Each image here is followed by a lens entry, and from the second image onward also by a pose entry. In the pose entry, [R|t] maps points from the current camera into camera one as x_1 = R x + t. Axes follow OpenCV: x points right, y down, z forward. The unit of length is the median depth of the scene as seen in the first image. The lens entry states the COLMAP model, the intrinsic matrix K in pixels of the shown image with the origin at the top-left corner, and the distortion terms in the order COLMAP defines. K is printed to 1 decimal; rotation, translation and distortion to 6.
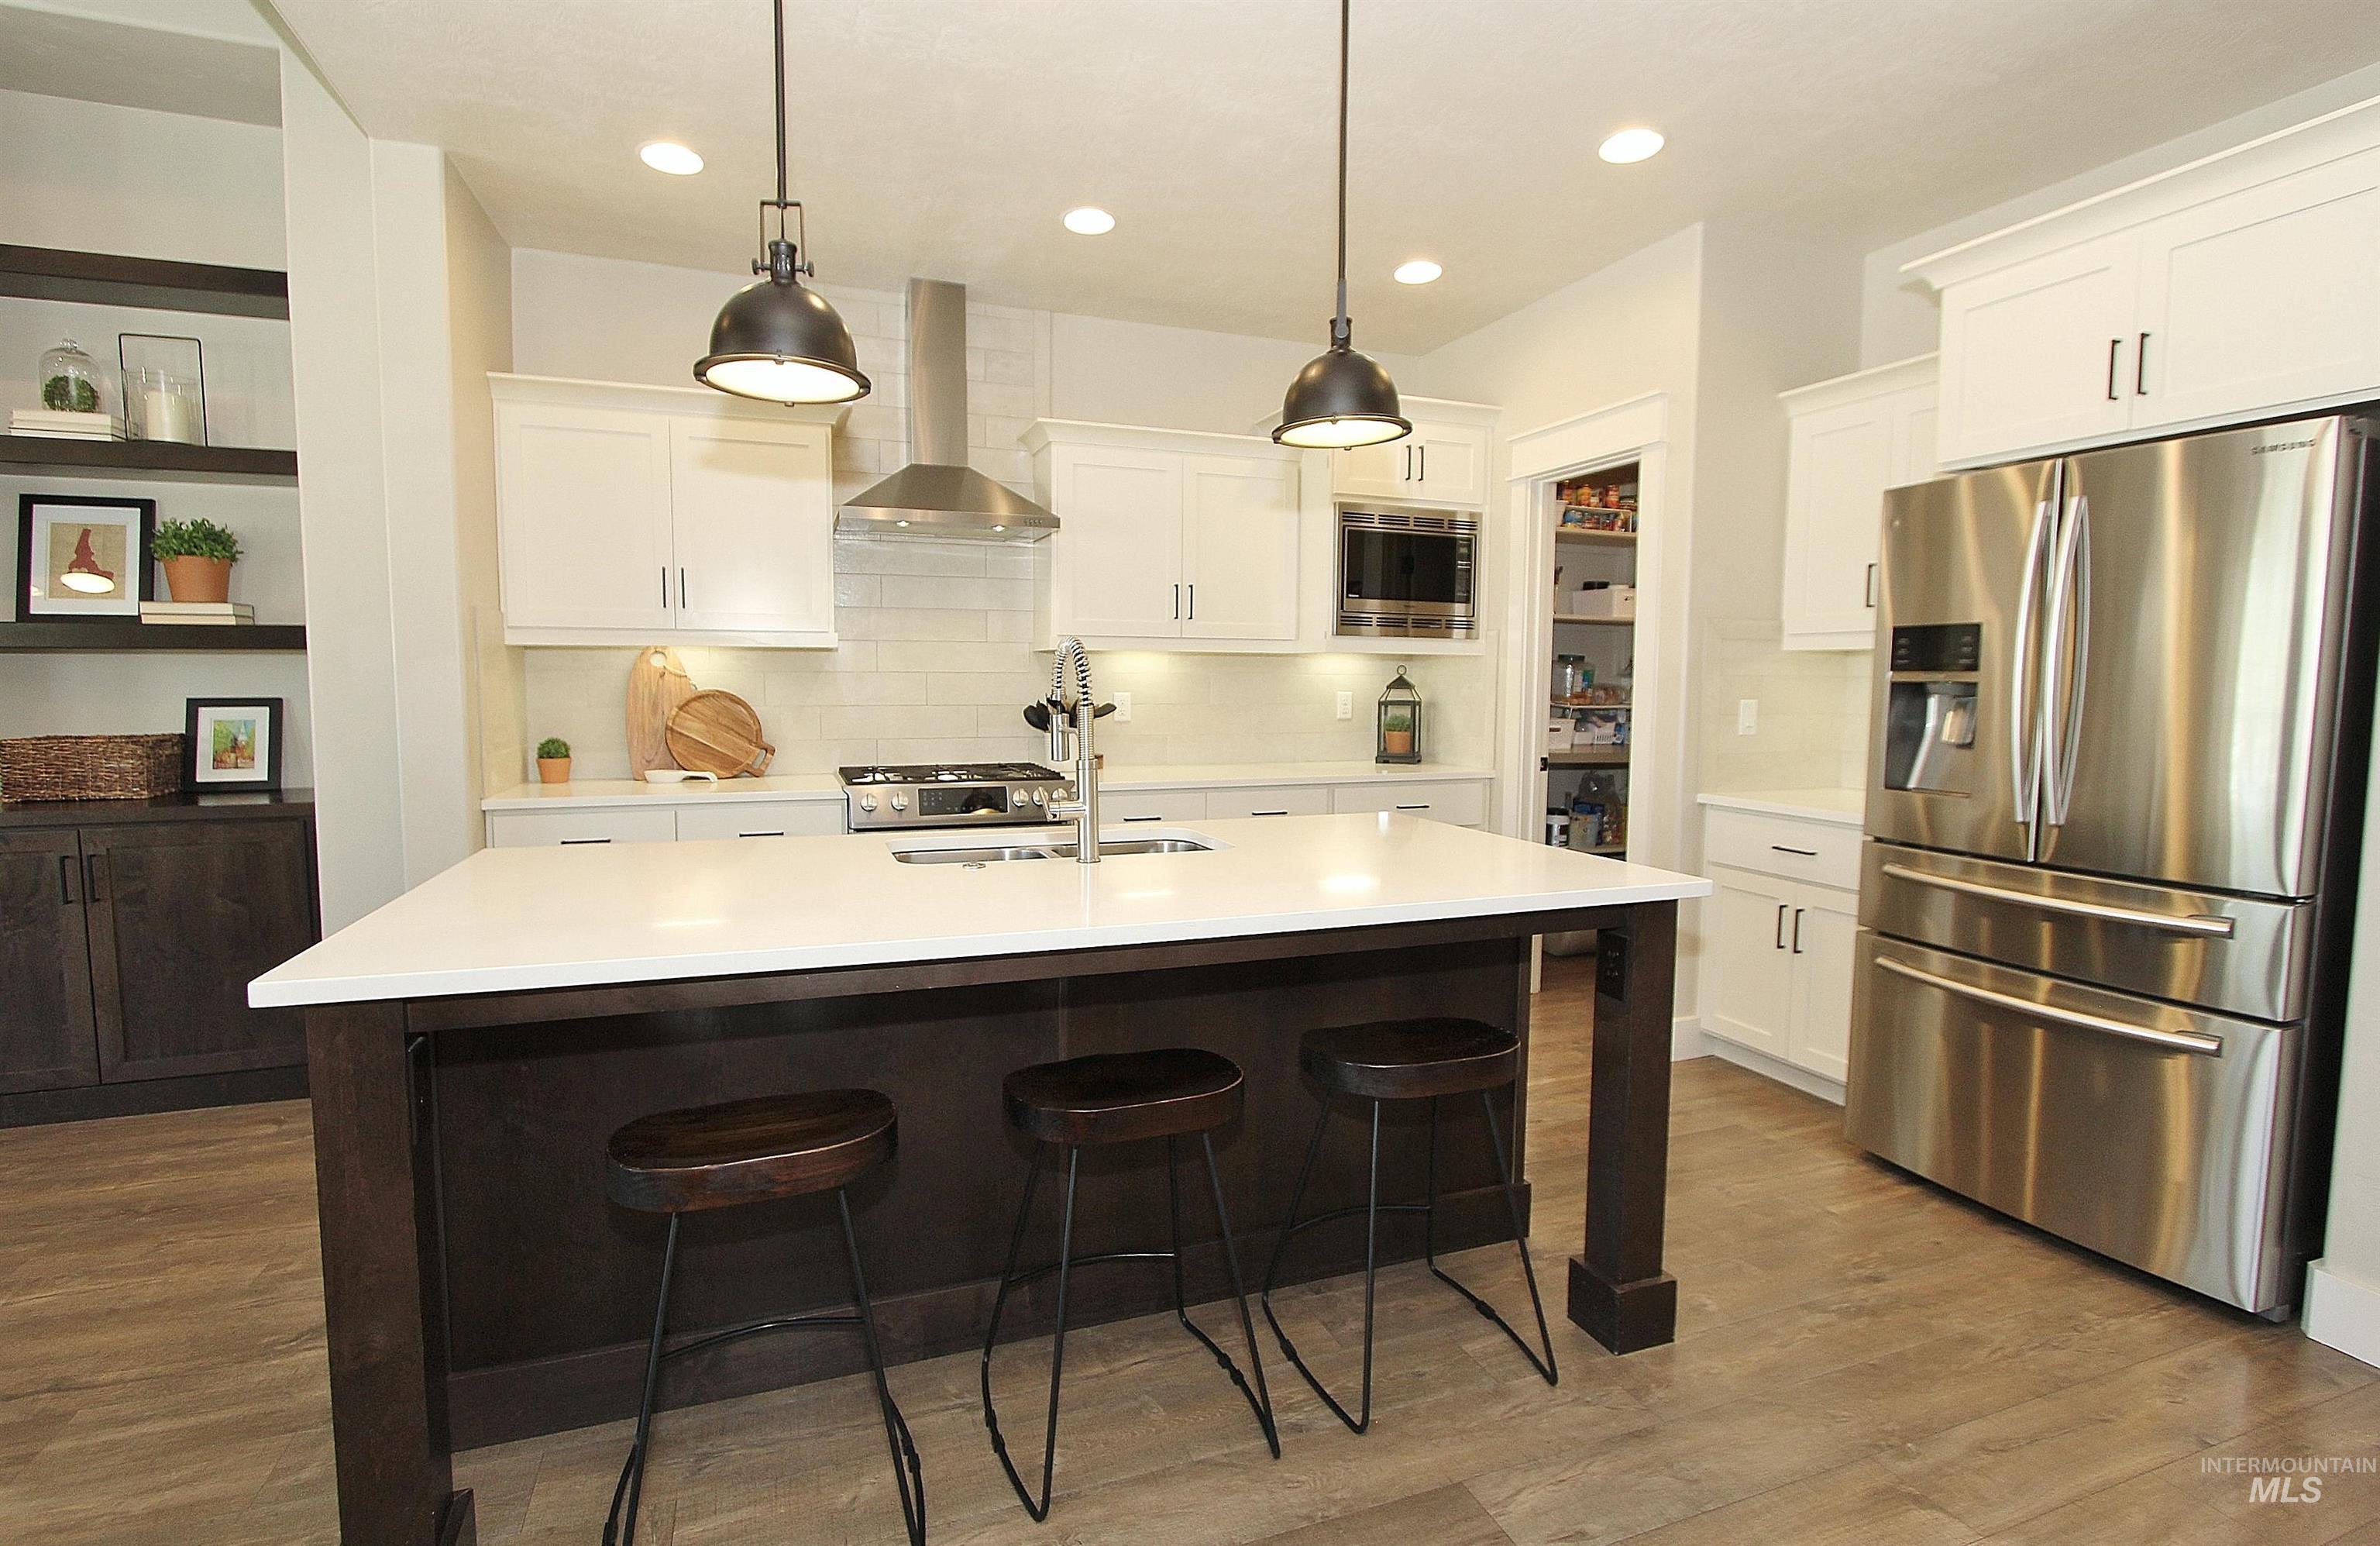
lens RADIAL K [[1111.4, 0, 1190.8], [0, 1111.4, 767.2], [0, 0, 1]] dist [-0.016745, 0.001781]
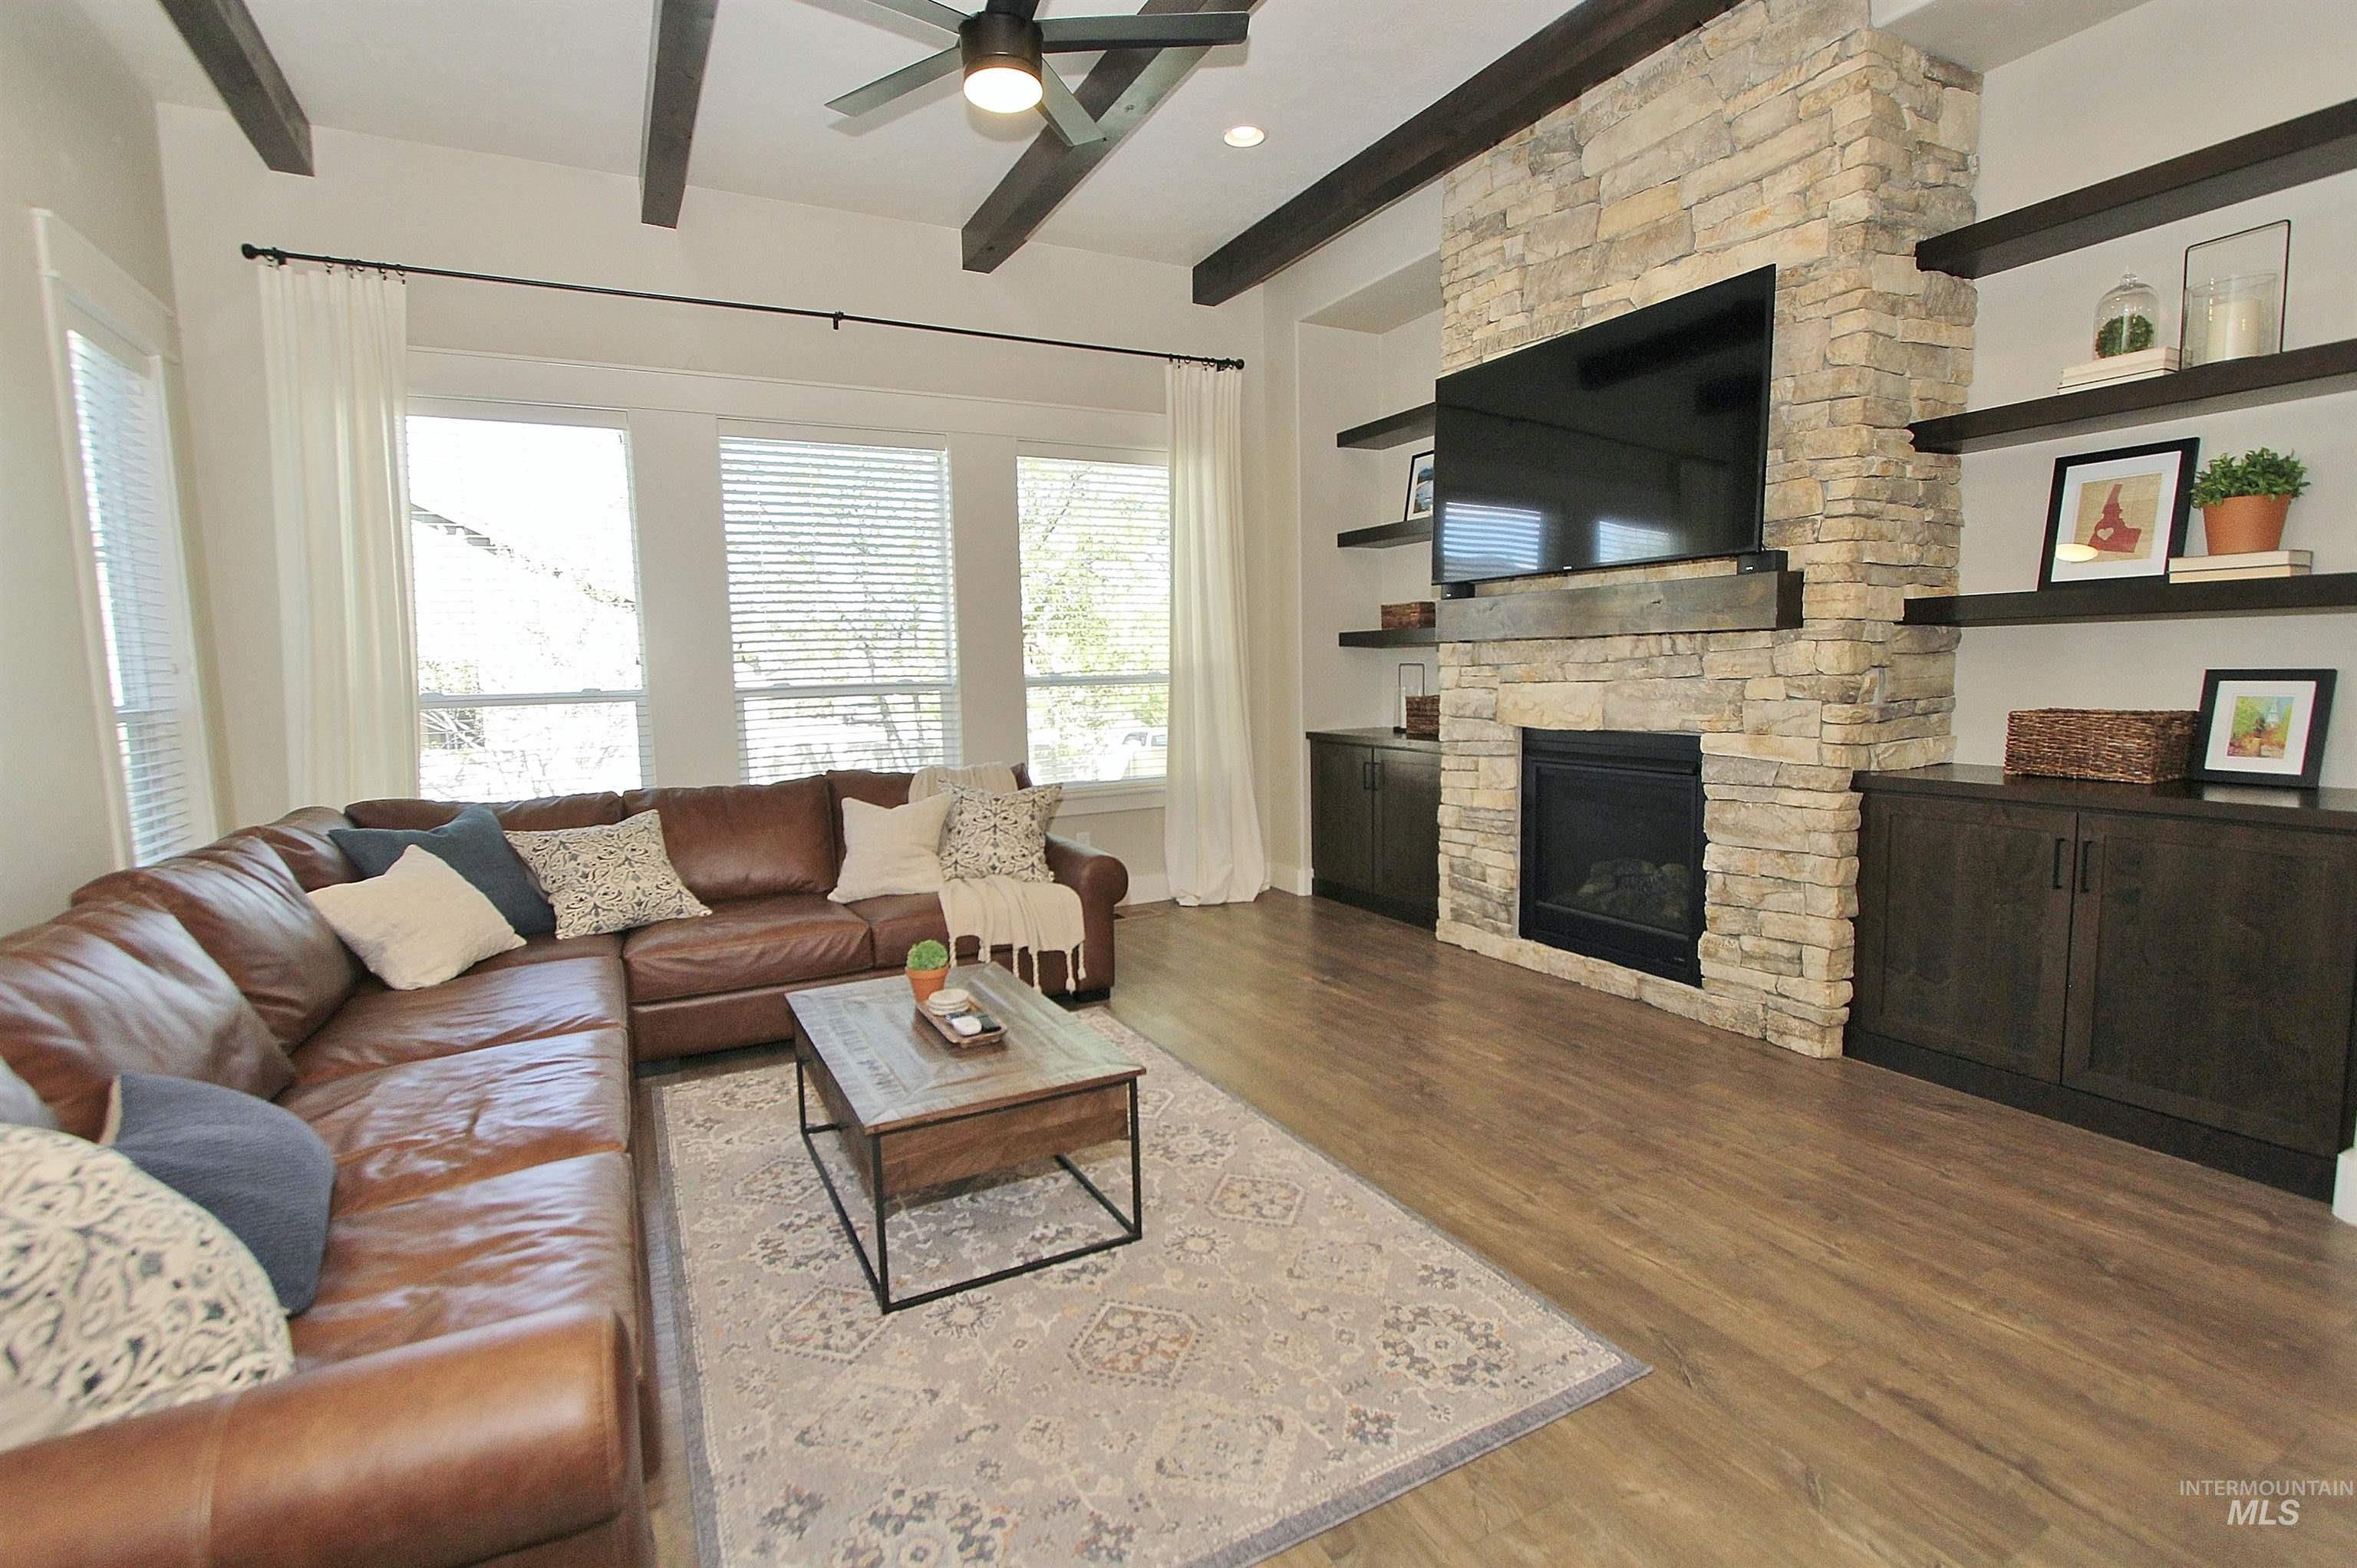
lens RADIAL K [[1089.4, 0, 1176.0], [0, 1089.4, 780.5], [0, 0, 1]] dist [-0.014024, 0.001849]
pose [[0.128189, 0.099259, -0.986770, -0.199326], [-0.058769, 0.993991, 0.092350, -0.008413], [0.990007, 0.046153, 0.133252, 0.112337]]
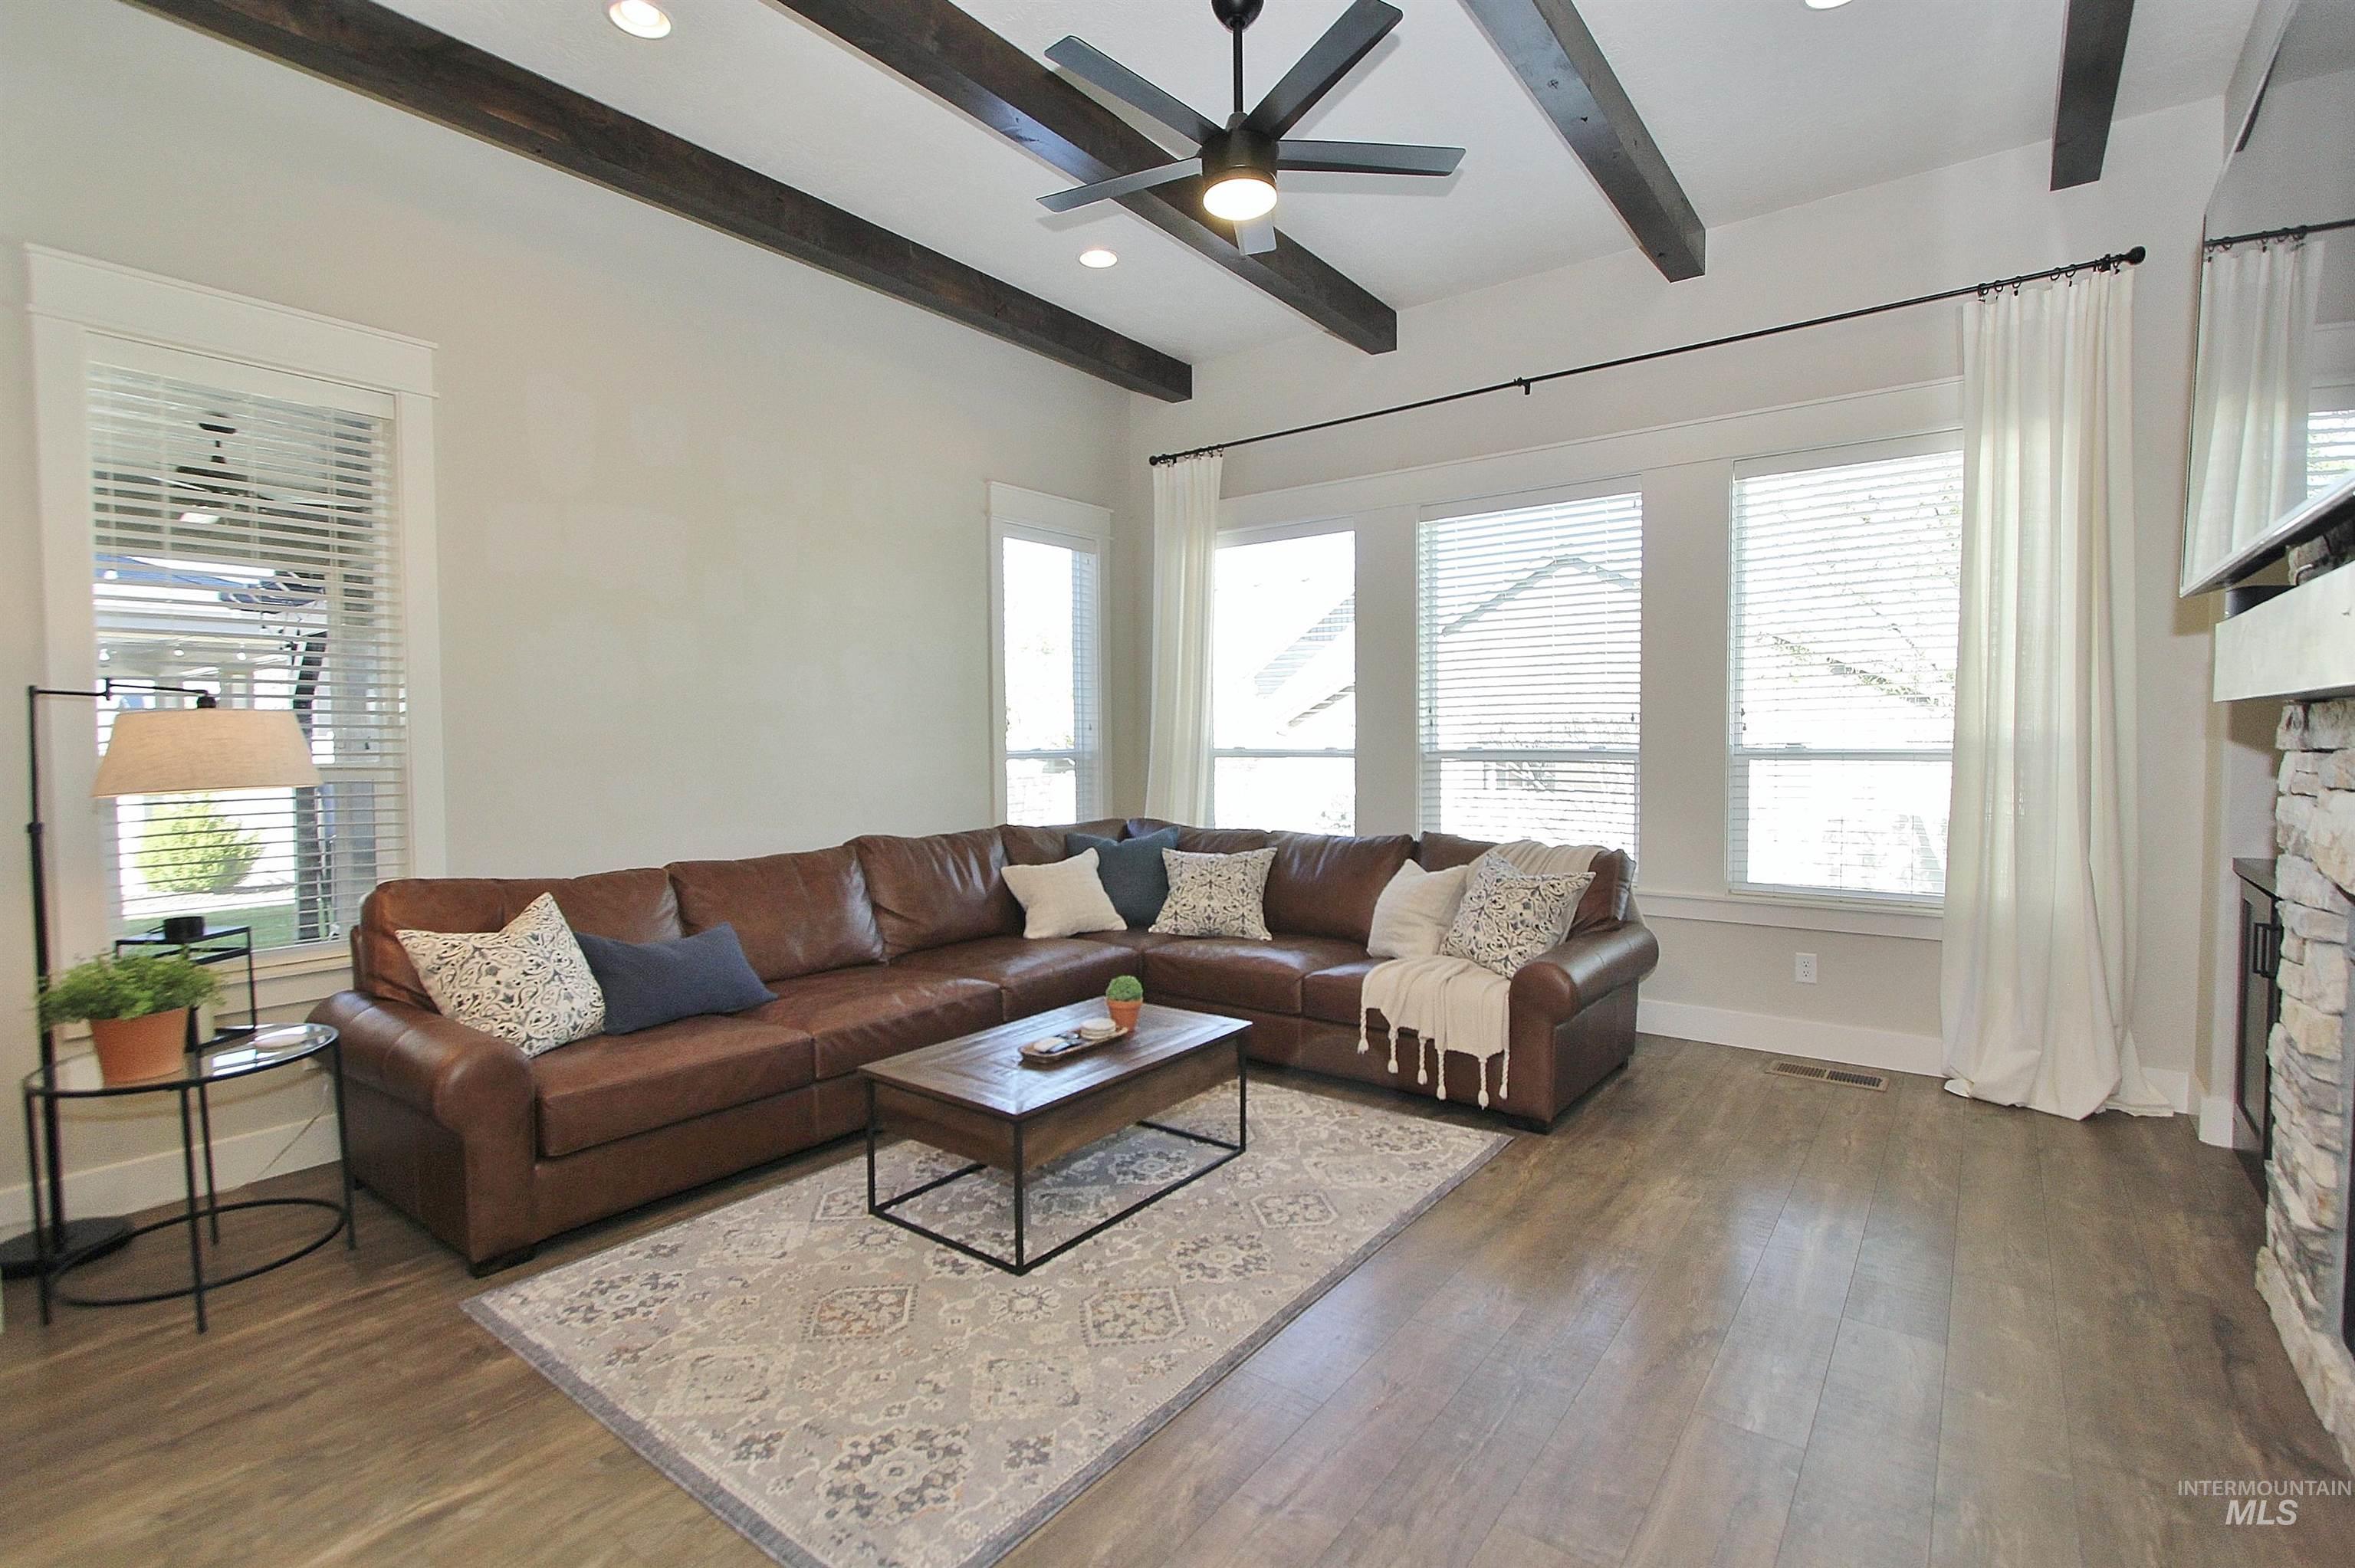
lens RADIAL K [[1088.4, 0, 1168.8], [0, 1088.4, 780.4], [0, 0, 1]] dist [-0.014024, 0.001849]
pose [[-0.848730, 0.024017, -0.528281, -0.564663], [-0.038941, 0.993418, 0.107725, -0.072547], [0.527391, 0.112001, -0.842208, 0.842871]]
